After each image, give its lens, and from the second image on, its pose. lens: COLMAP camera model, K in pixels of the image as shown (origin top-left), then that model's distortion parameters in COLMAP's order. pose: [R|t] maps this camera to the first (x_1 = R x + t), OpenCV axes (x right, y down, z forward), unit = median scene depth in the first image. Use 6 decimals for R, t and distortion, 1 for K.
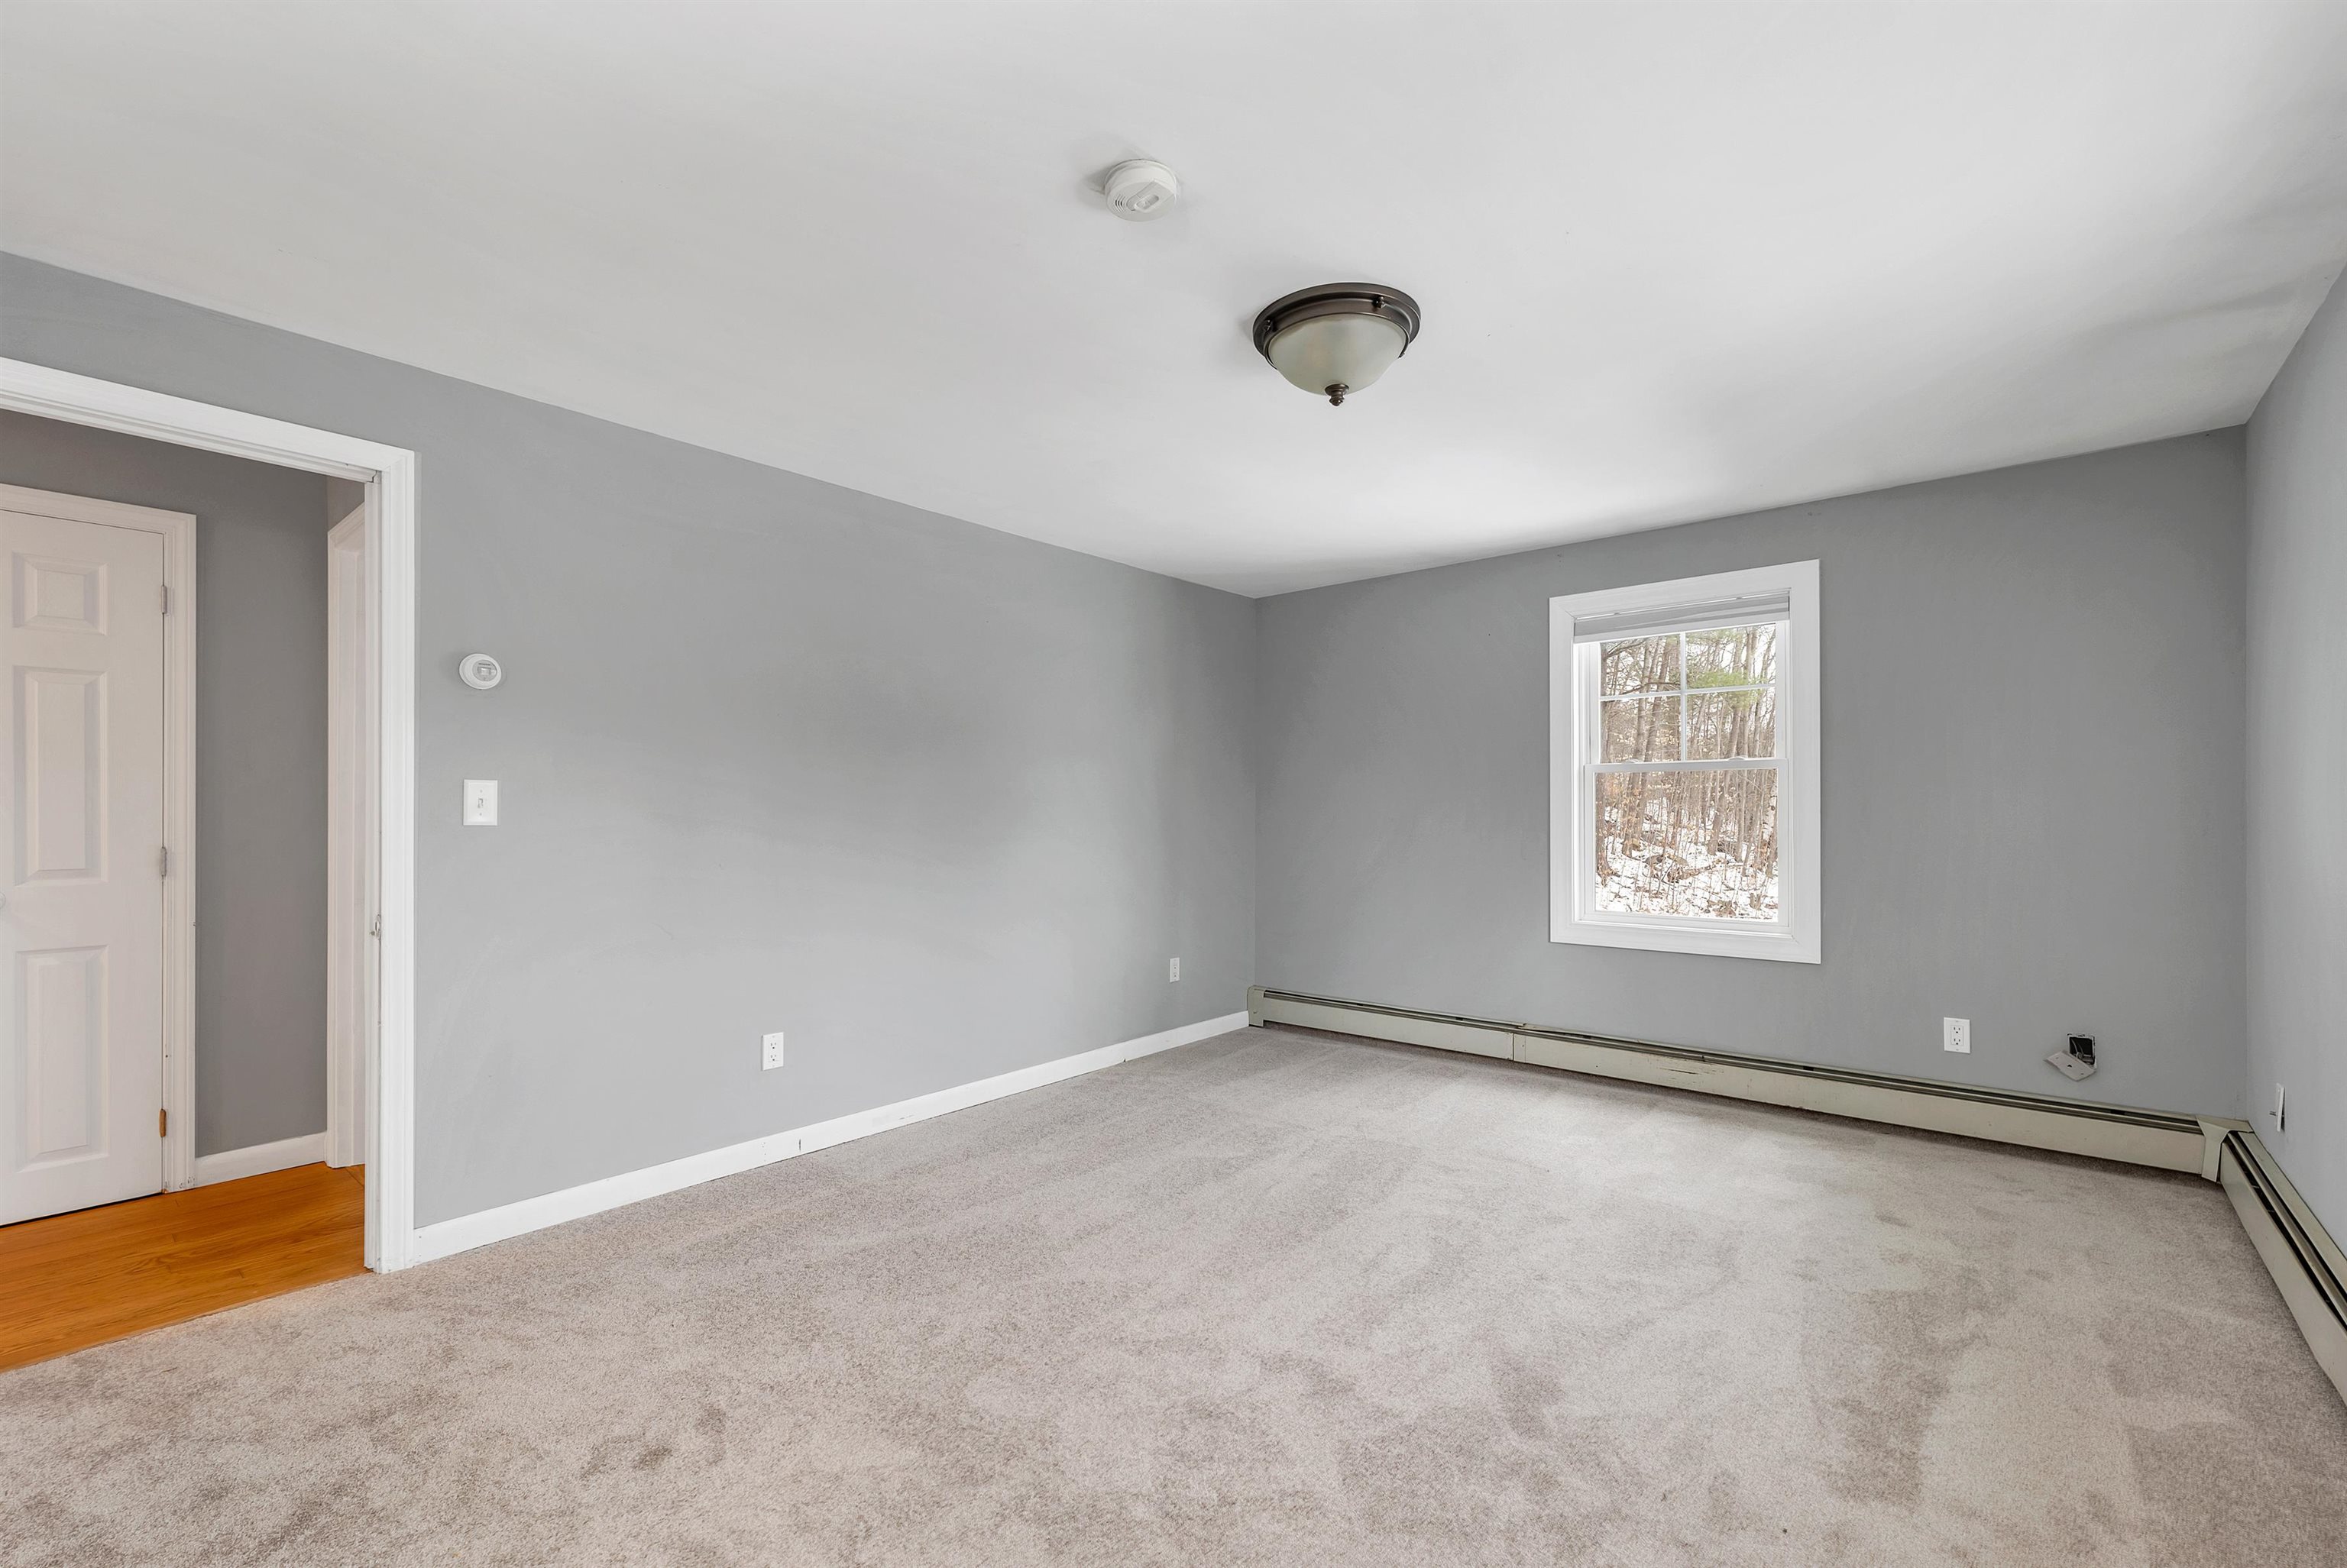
lens RADIAL K [[984.8, 0, 1165.0], [0, 984.8, 805.7], [0, 0, 1]] dist [0.003133, -0.000546]
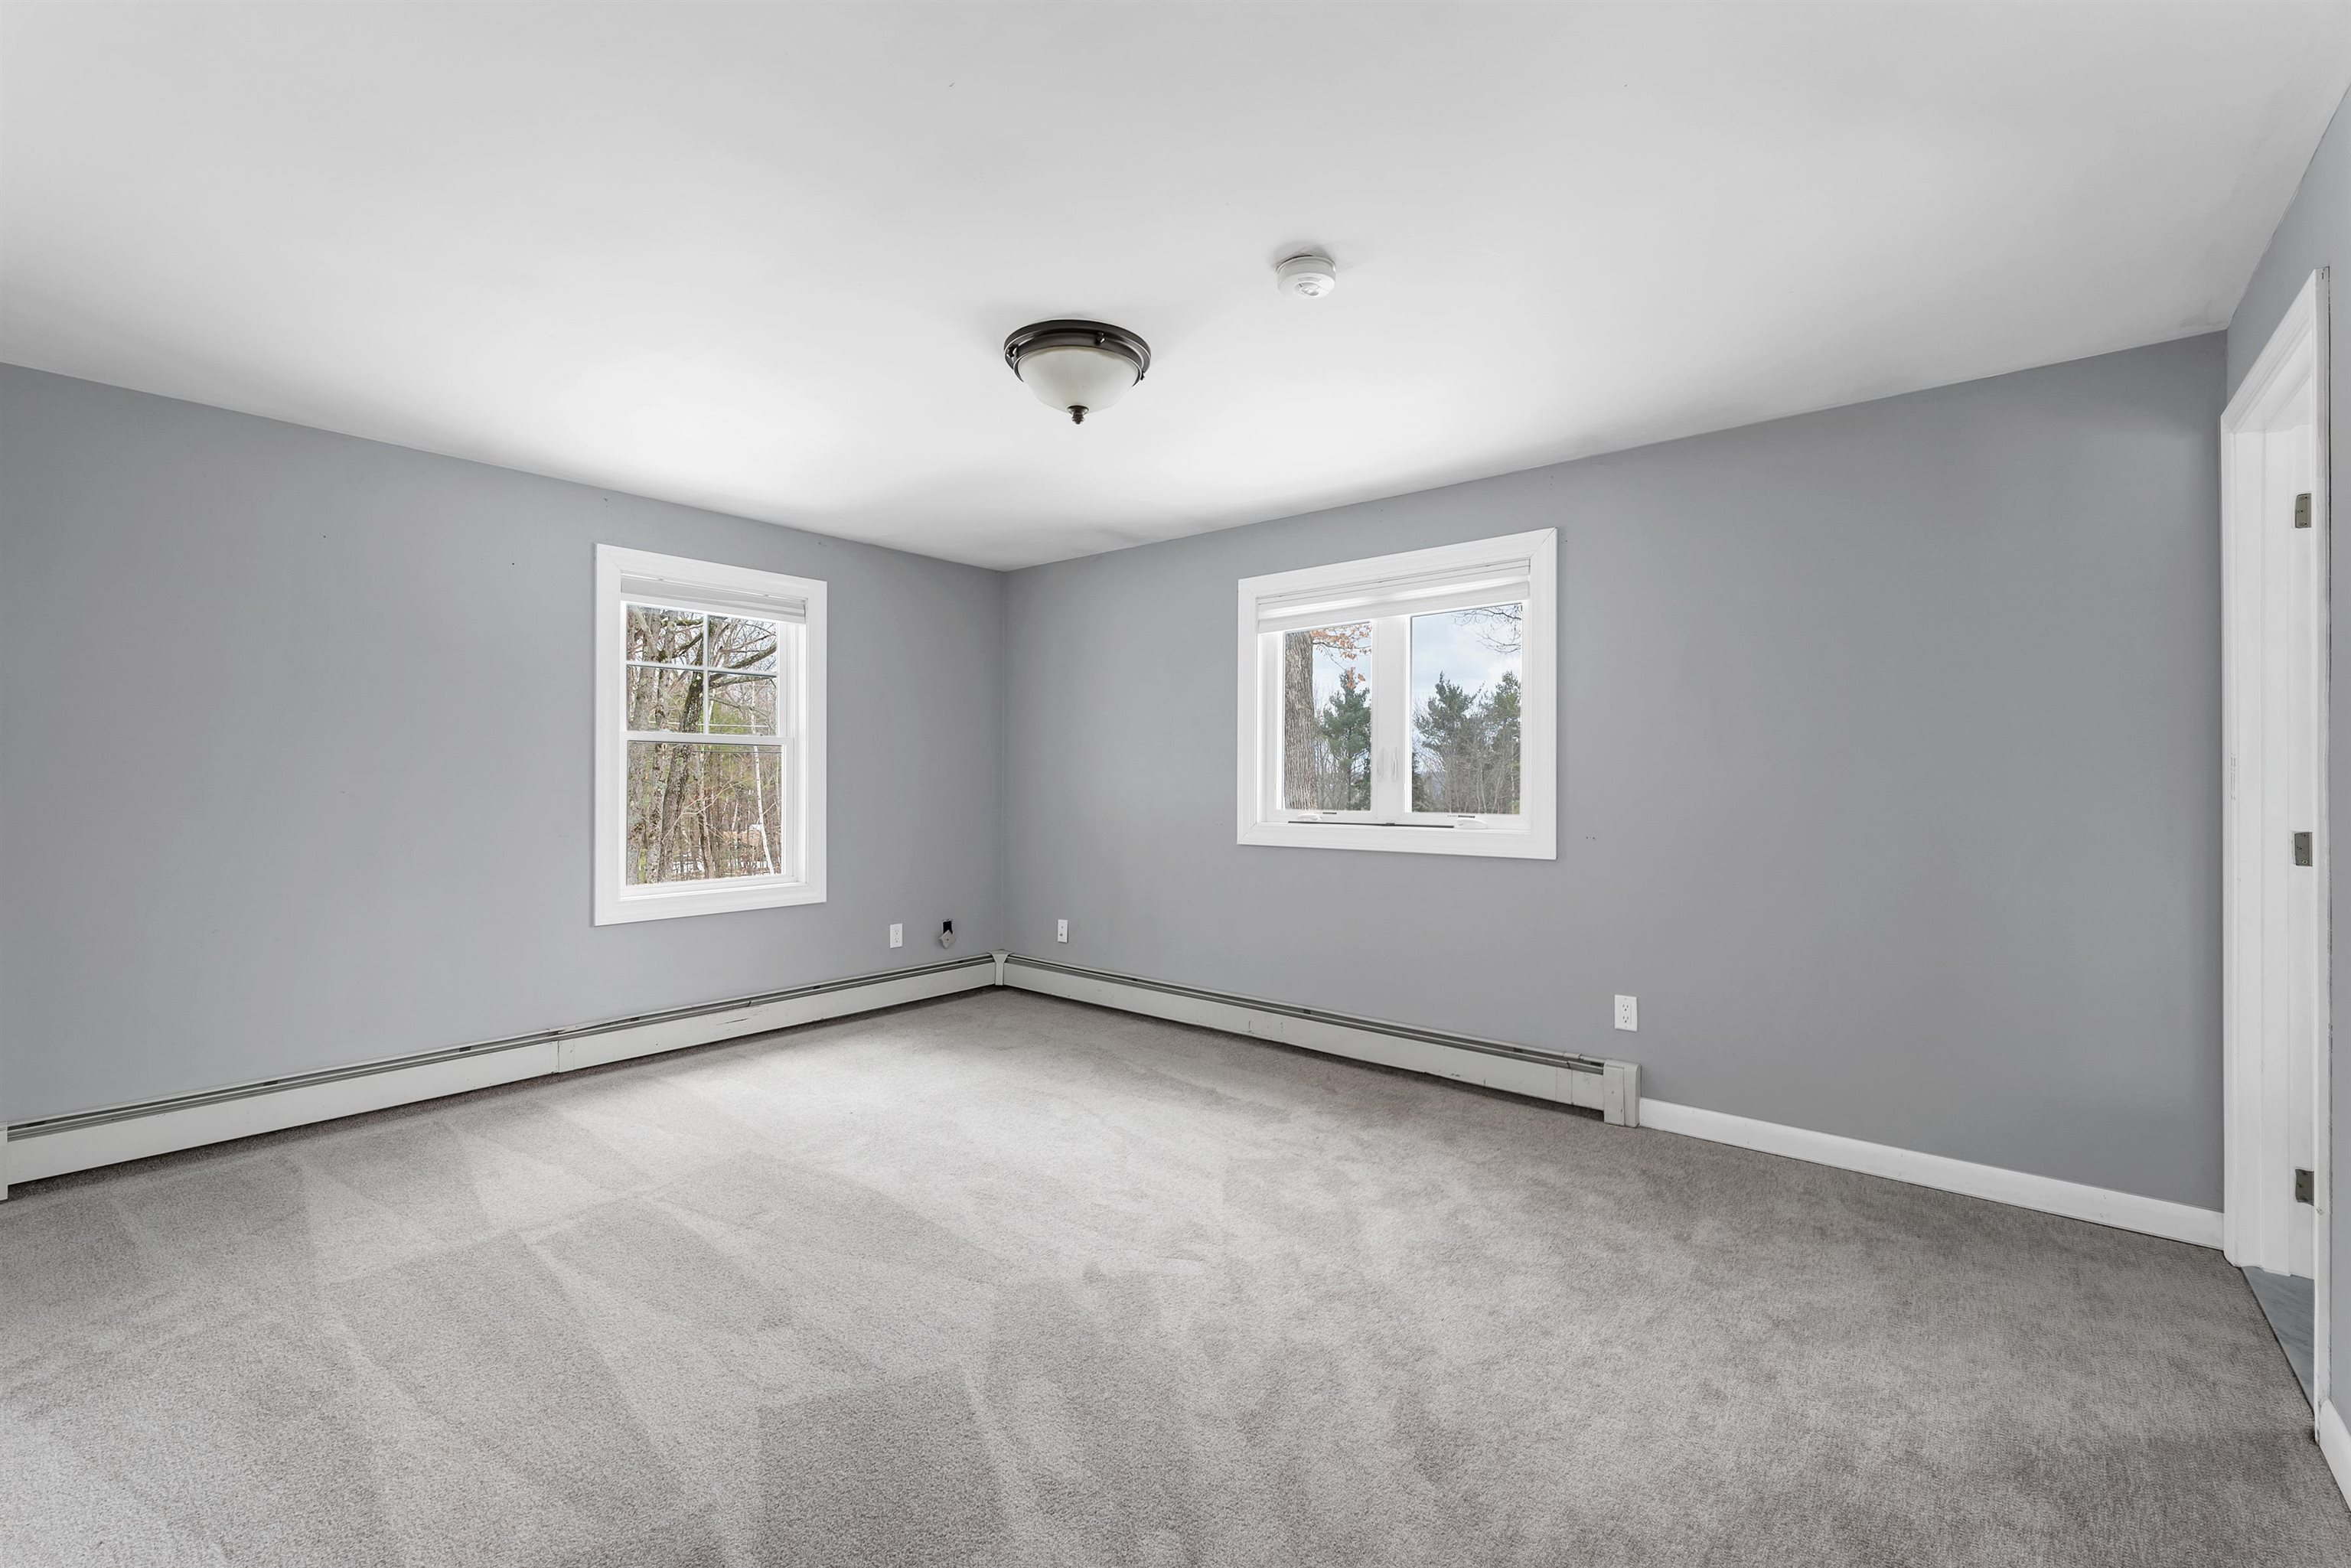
lens RADIAL K [[986.6, 0, 1166.7], [0, 986.6, 770.9], [0, 0, 1]] dist [0.003133, -0.000546]
pose [[-0.006433, 0.008782, 0.999941, -0.546038], [-0.008549, 0.999924, -0.008836, 0.000134], [-0.999943, -0.008605, -0.006358, 0.515653]]
